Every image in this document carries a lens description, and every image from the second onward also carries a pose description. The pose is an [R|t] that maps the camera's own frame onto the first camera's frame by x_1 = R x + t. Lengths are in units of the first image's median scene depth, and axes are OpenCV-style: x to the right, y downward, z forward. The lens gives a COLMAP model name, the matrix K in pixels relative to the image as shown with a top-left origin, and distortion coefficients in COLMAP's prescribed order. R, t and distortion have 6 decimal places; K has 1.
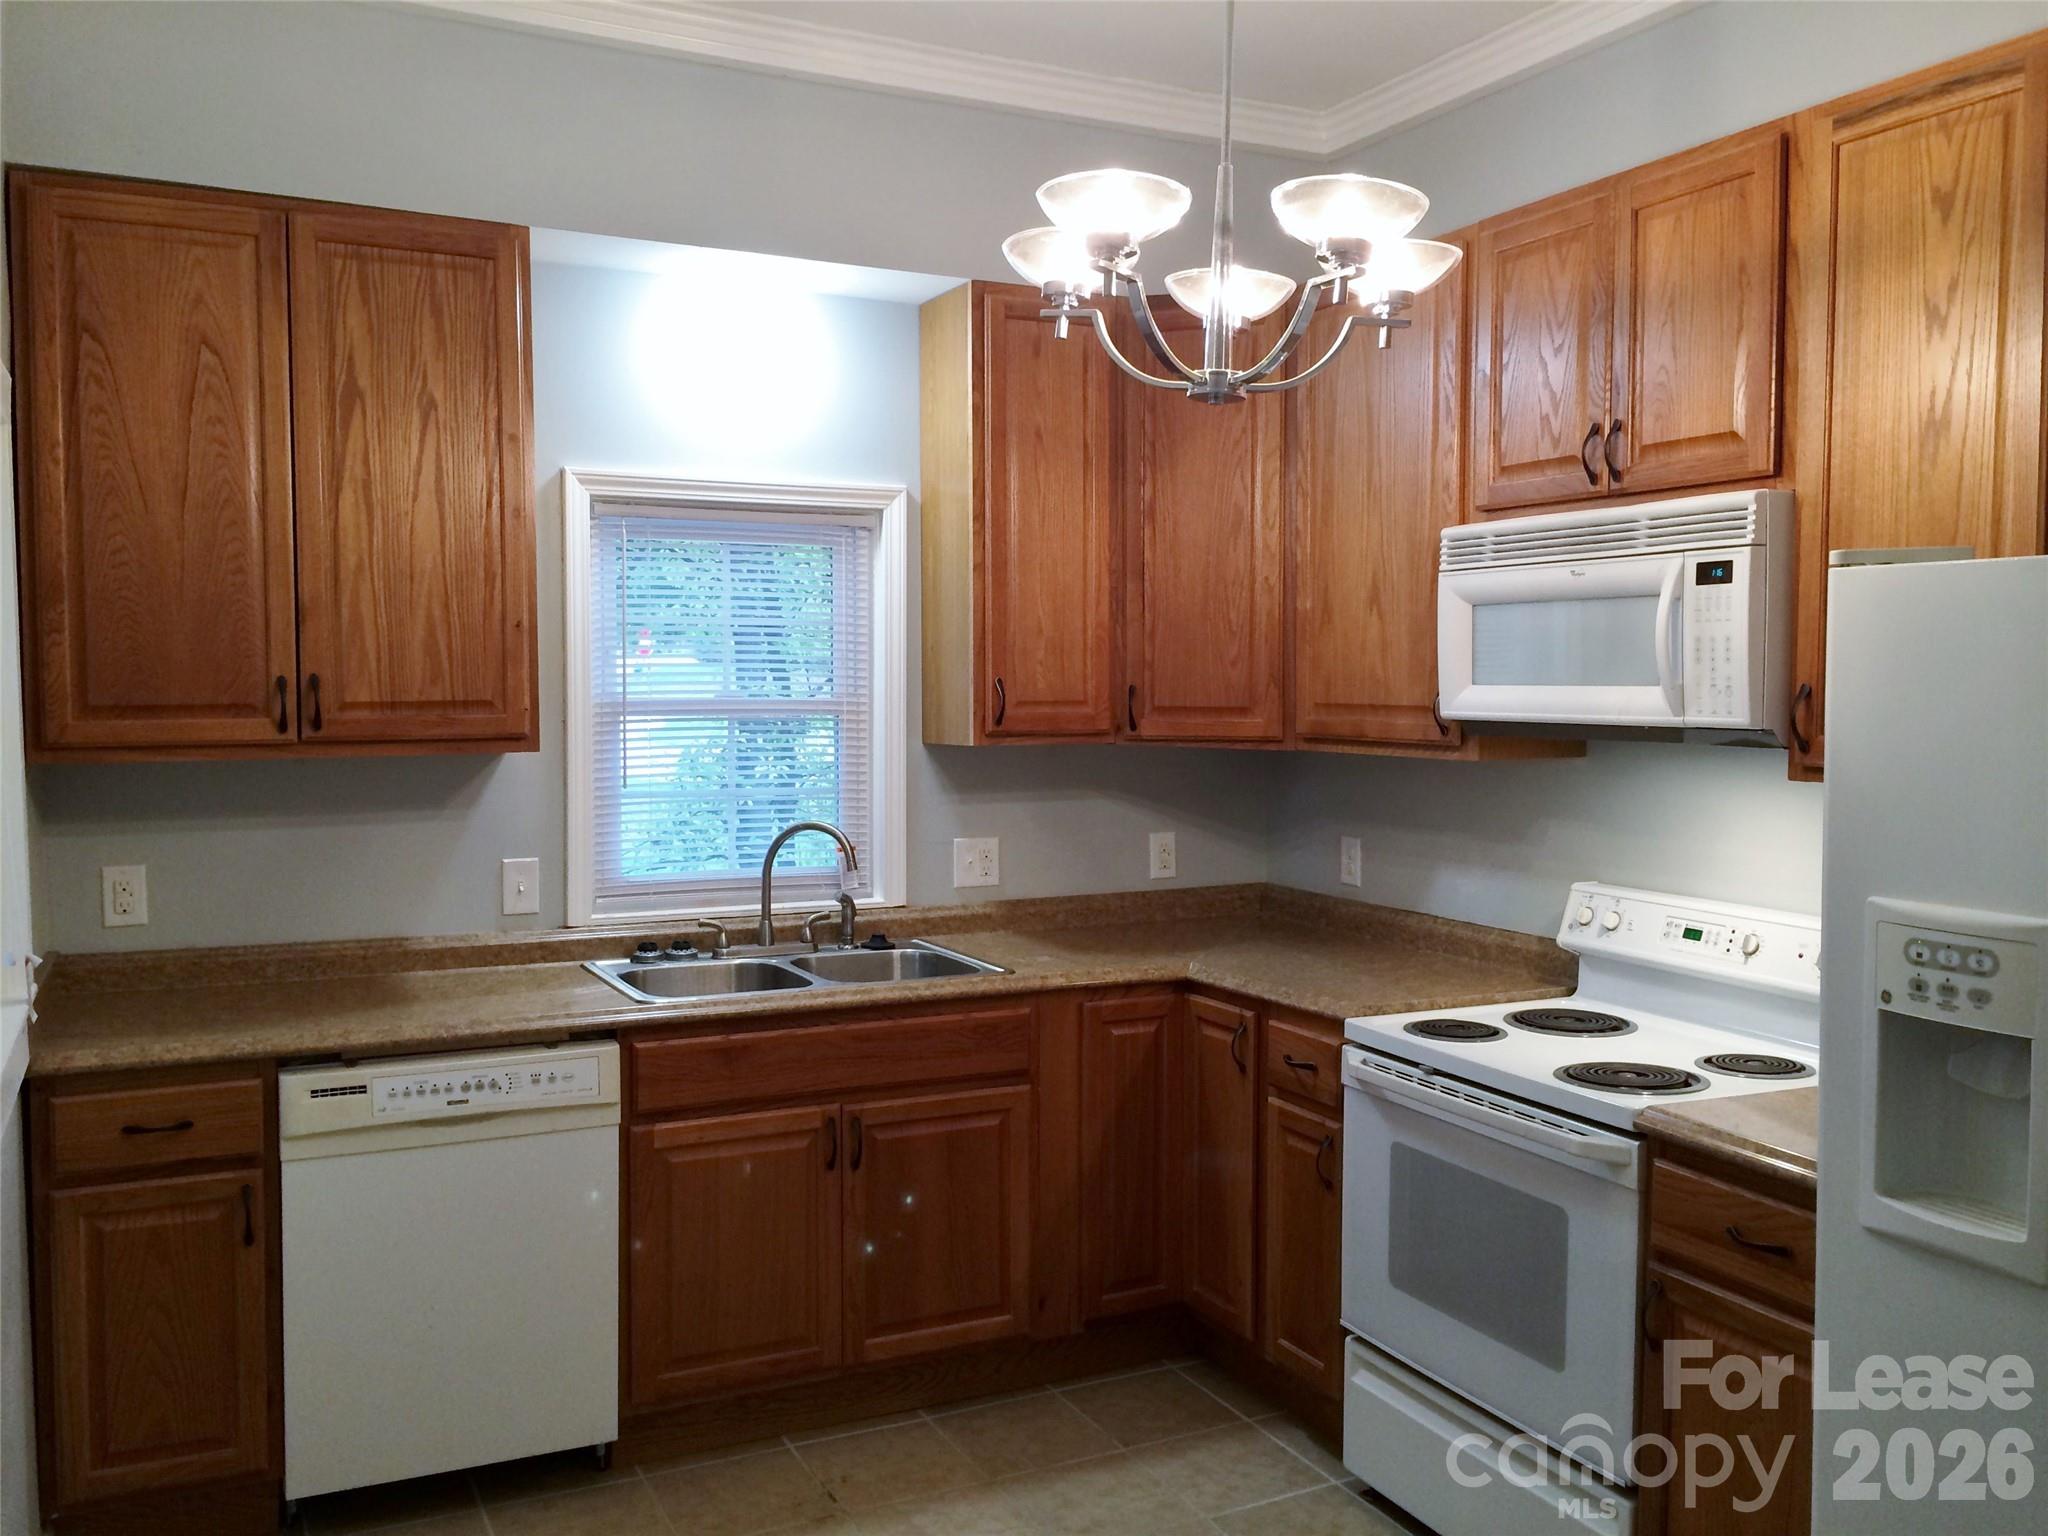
lens RADIAL K [[1750.0, 0, 1024.0], [0, 1750.0, 768.0], [0, 0, 1]] dist [0.048736, -0.075709]
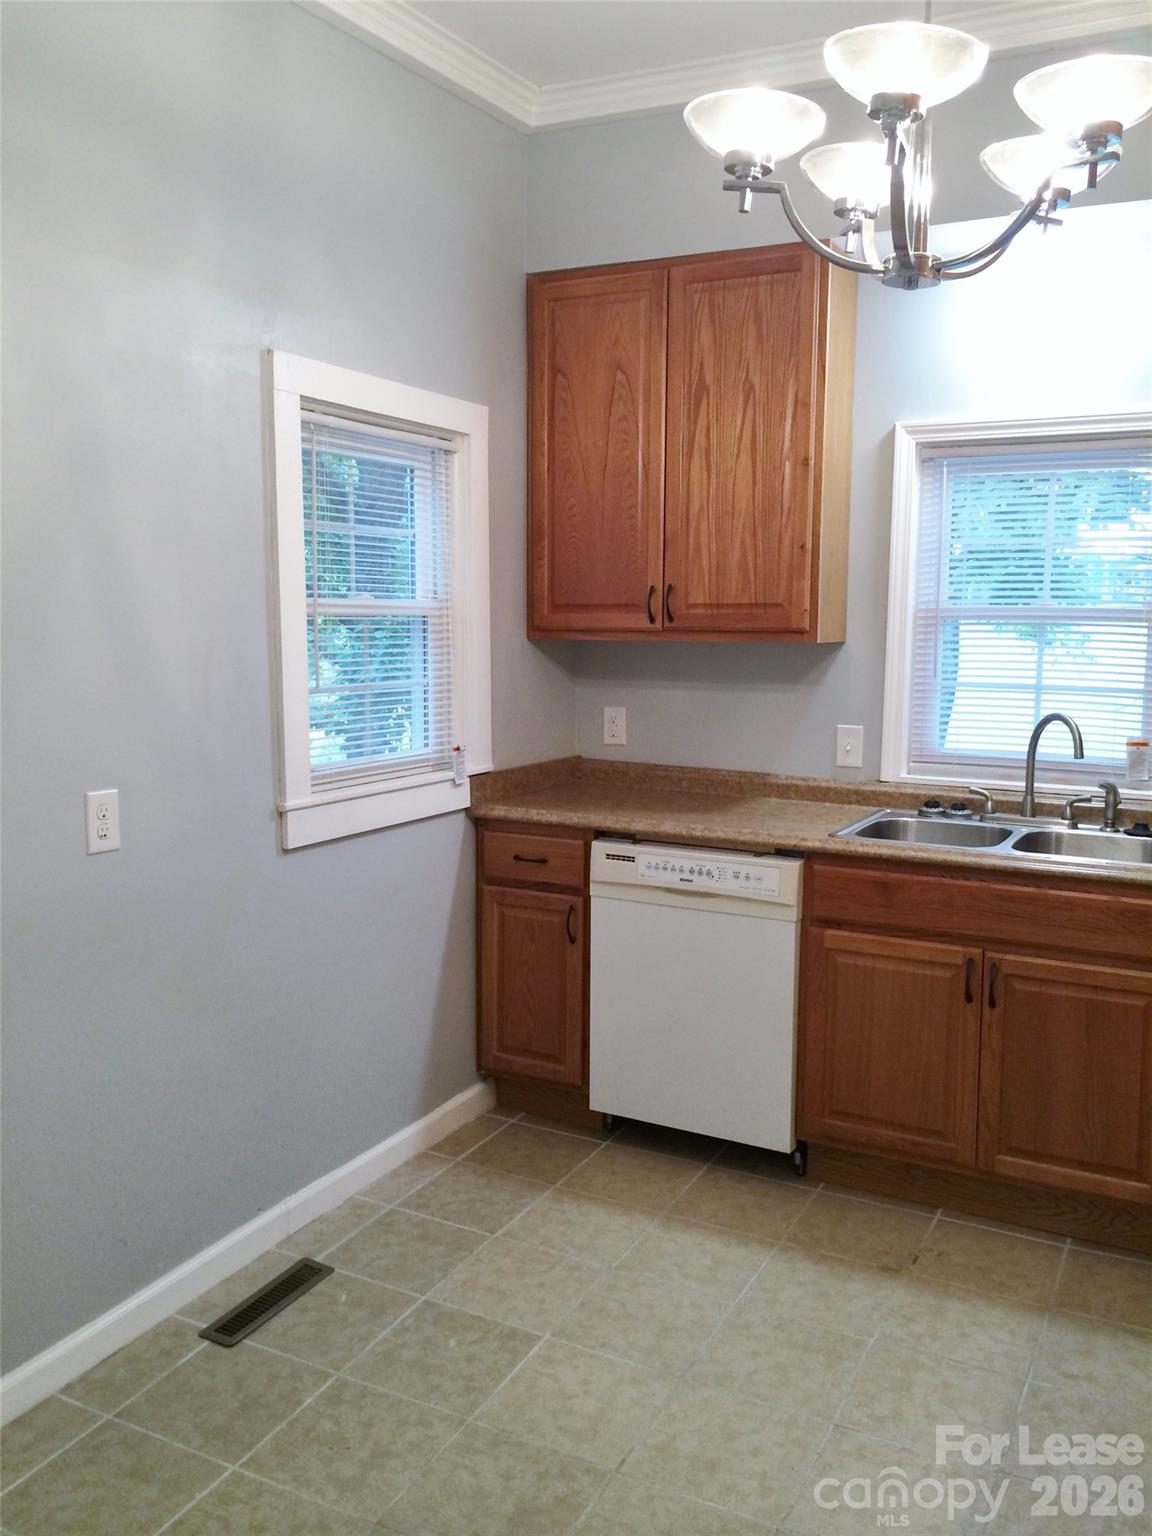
lens RADIAL K [[1312.5, 0, 576.0], [0, 1312.5, 768.0], [0, 0, 1]] dist [0.048736, -0.075709]
pose [[0.583914, 0.100310, -0.805594, 0.456535], [-0.052021, 0.994921, 0.086178, 0.009480], [0.810147, -0.008413, 0.586166, 0.278630]]
